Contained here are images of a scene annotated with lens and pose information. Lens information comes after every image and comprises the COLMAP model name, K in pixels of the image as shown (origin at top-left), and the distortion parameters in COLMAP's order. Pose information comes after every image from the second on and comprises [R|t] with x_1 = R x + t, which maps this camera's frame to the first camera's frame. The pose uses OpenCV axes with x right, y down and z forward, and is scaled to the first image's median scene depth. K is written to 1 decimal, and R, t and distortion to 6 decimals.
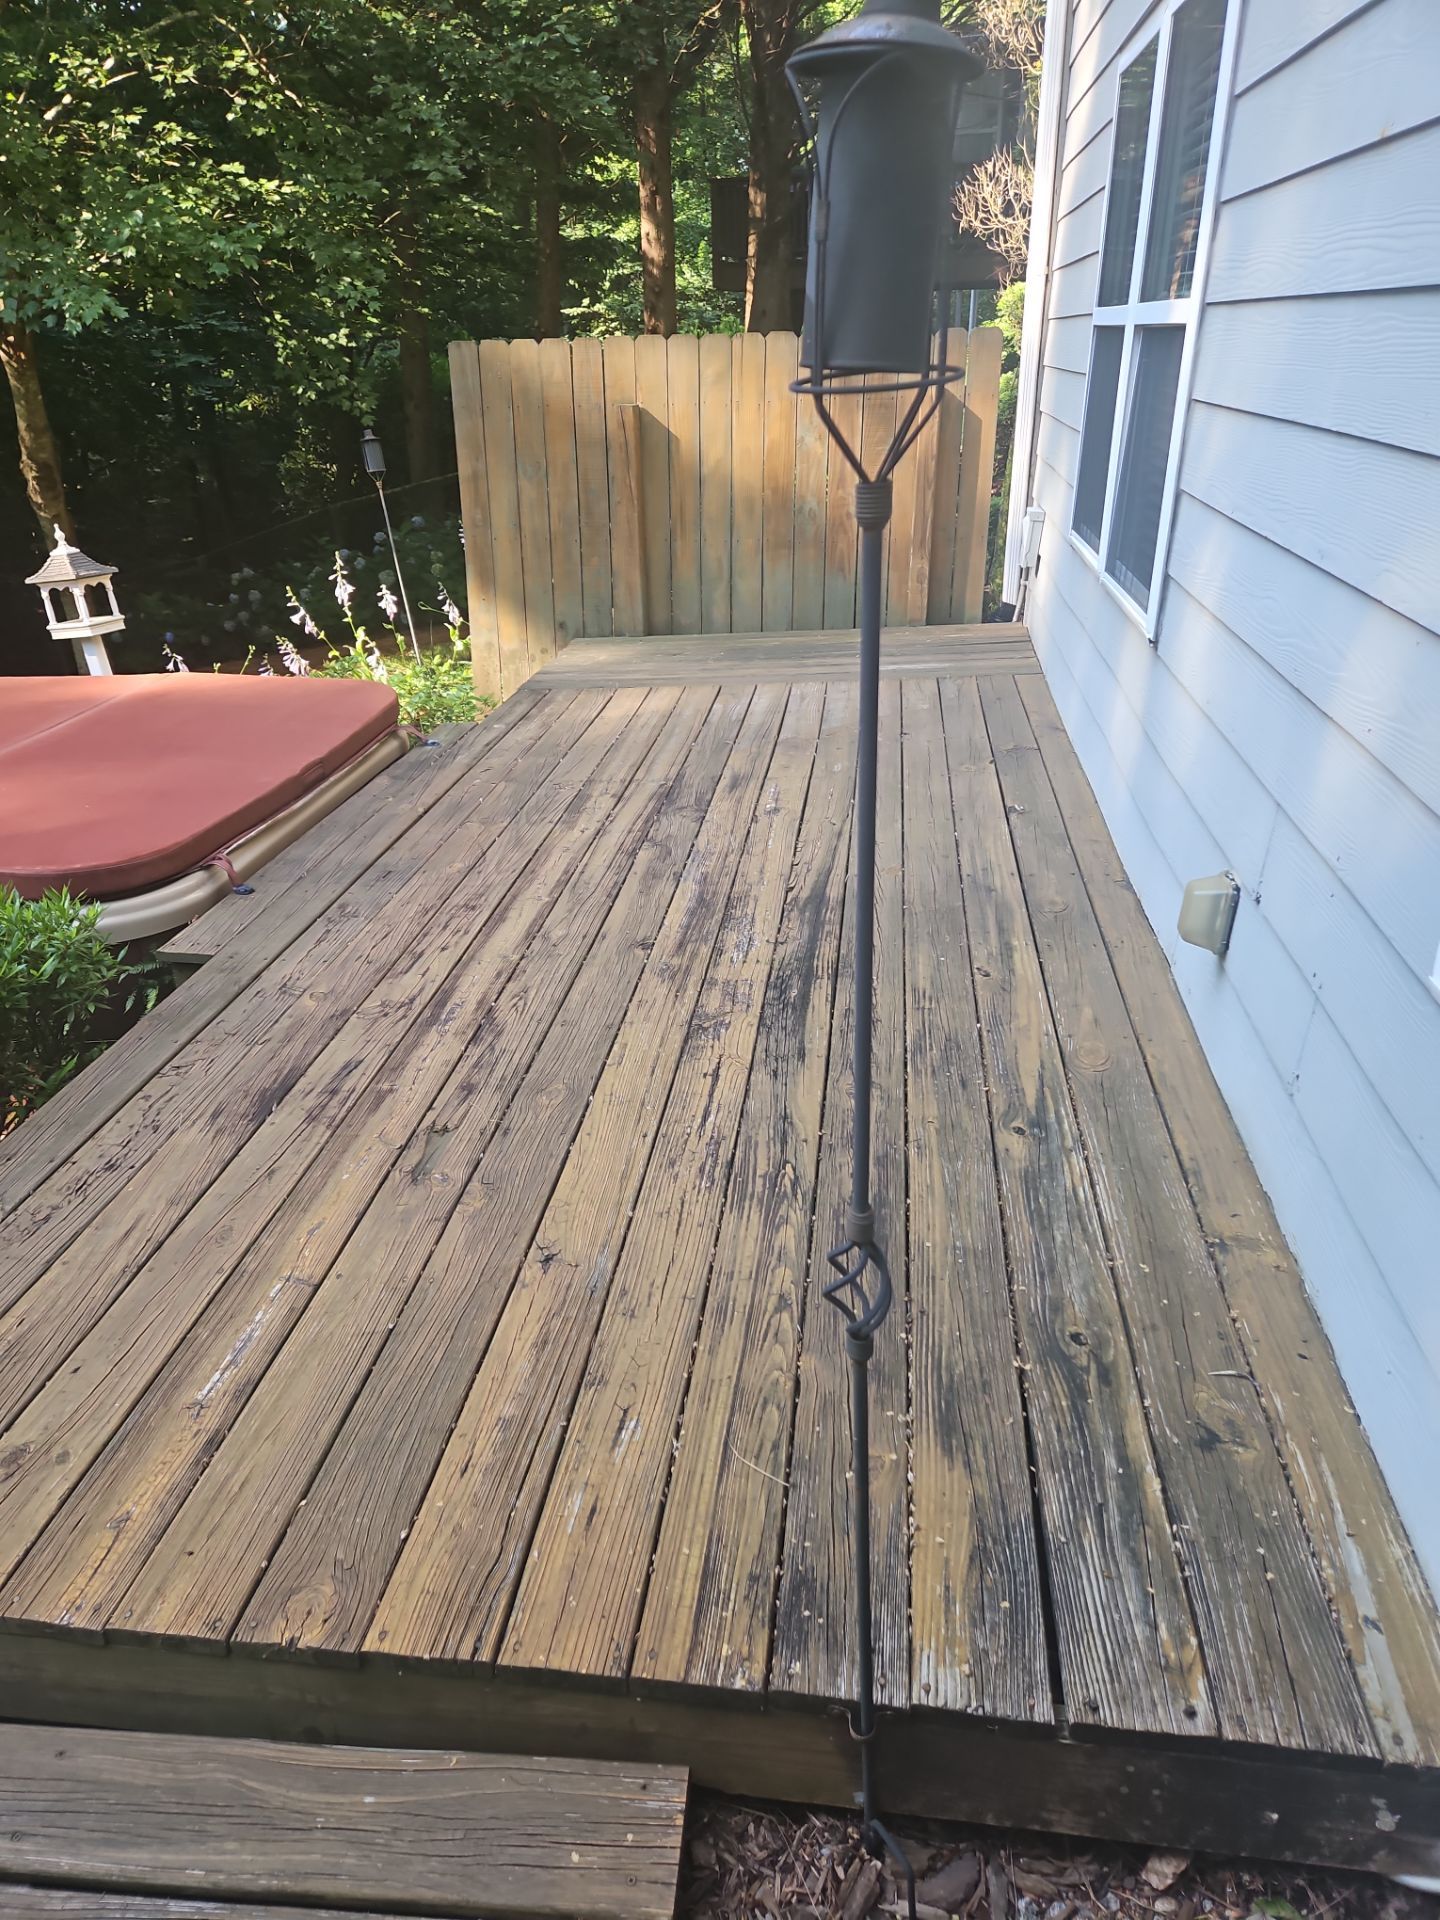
lens RADIAL K [[1281.1, 0, 727.8], [0, 1281.1, 954.6], [0, 0, 1]] dist [0.088675, -0.058379]
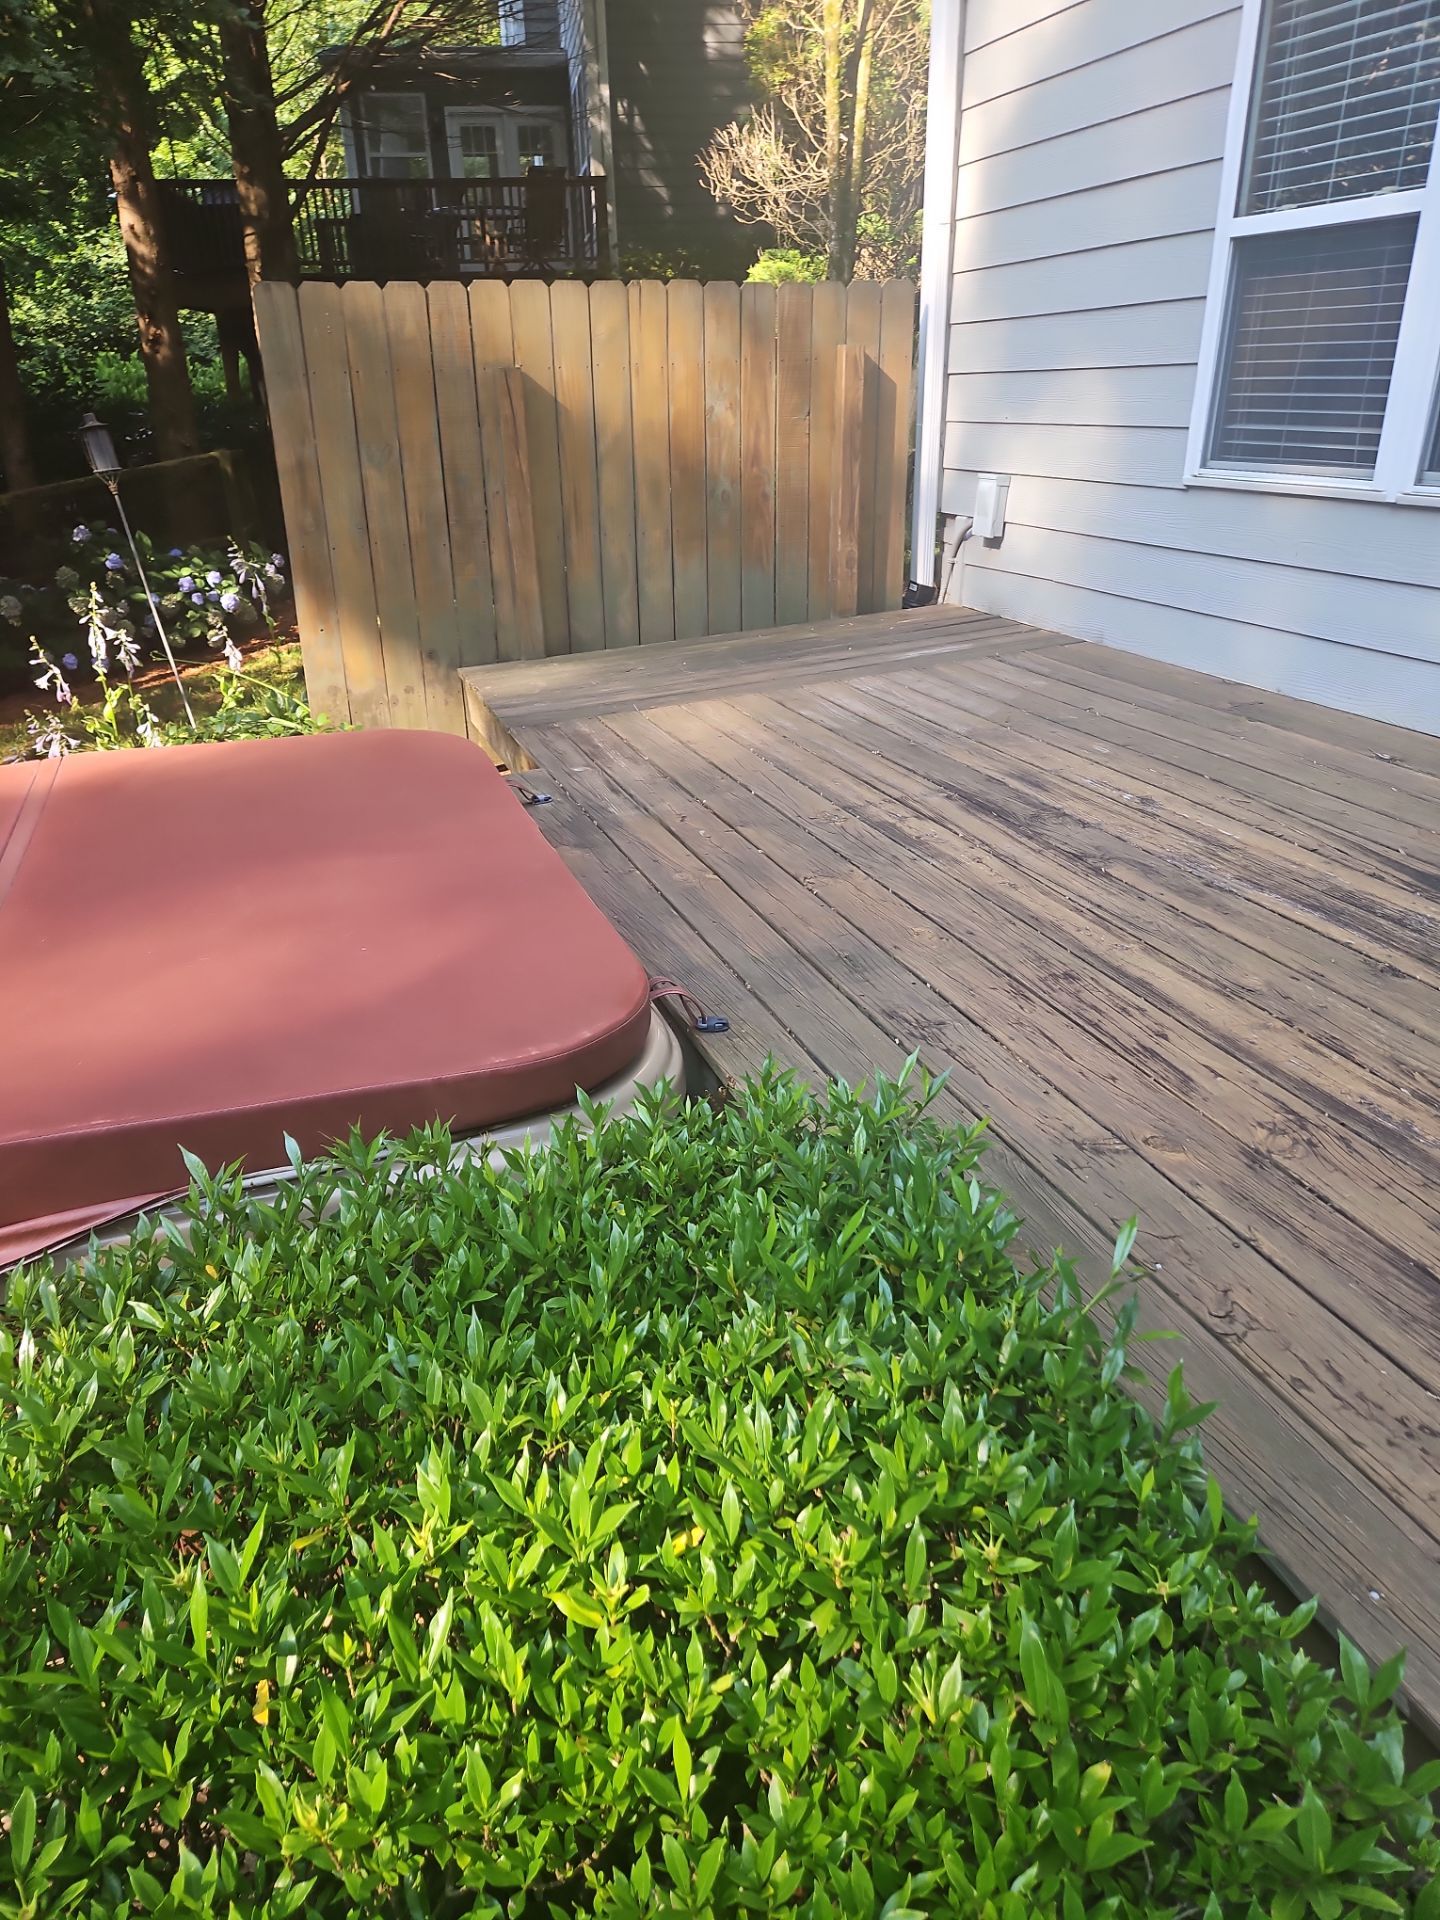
lens RADIAL K [[1281.1, 0, 727.8], [0, 1281.1, 954.6], [0, 0, 1]] dist [0.088675, -0.058379]
pose [[0.888680, -0.188524, 0.417980, -0.669879], [0.203607, 0.979014, 0.008674, -0.094422], [-0.410843, 0.077396, 0.908415, 0.458901]]
